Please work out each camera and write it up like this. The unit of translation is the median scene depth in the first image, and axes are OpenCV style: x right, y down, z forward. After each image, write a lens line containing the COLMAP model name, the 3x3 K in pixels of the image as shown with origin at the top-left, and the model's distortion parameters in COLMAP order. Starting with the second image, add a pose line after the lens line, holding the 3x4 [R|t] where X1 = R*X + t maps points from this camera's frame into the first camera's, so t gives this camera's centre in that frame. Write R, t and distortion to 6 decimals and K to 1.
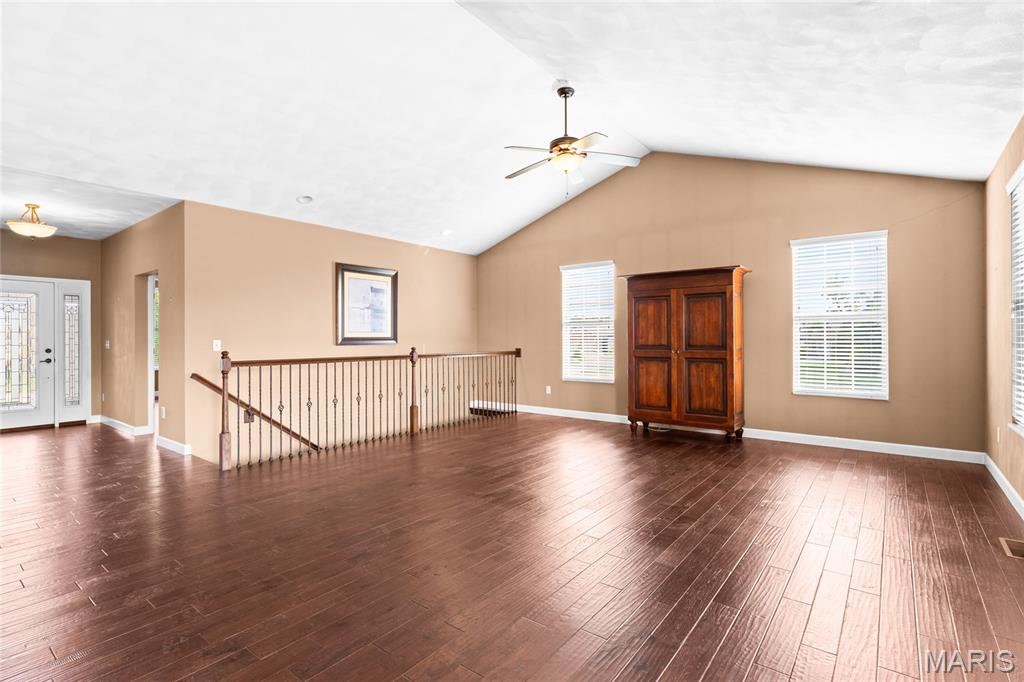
lens RADIAL K [[485.2, 0, 512.0], [0, 485.2, 341.0], [0, 0, 1]] dist [-0.000238, 0.000016]
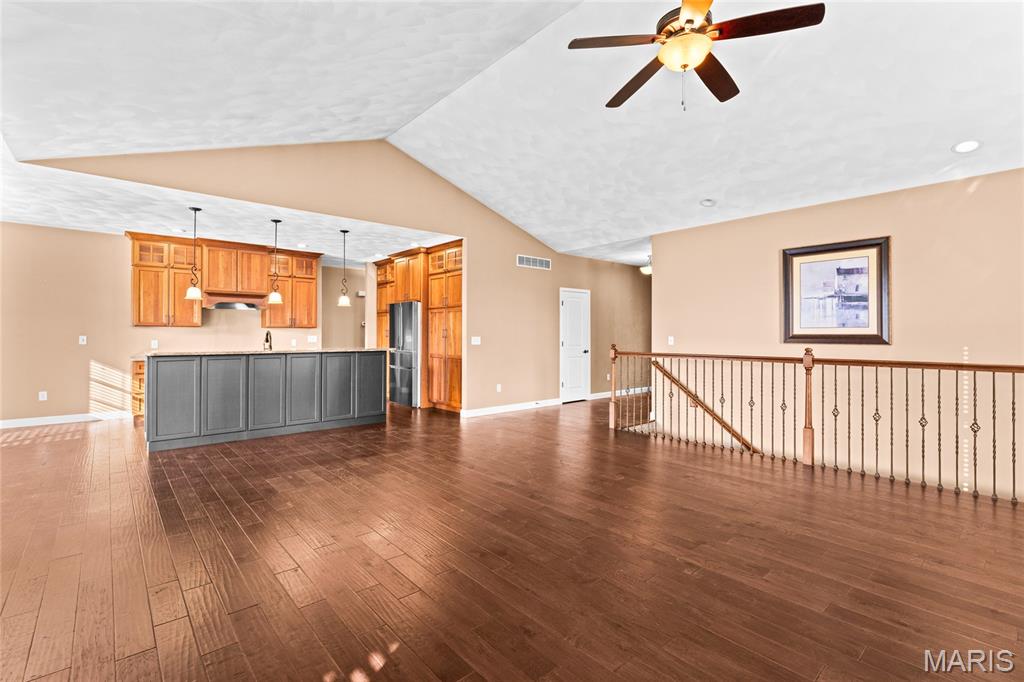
lens RADIAL K [[471.9, 0, 512.0], [0, 471.9, 341.0], [0, 0, 1]] dist [-0.000924, -0.000204]
pose [[-0.186976, 0.016562, -0.982225, 0.639071], [-0.010192, 0.999771, 0.018798, -0.007185], [0.982312, 0.013525, -0.186765, 0.759818]]
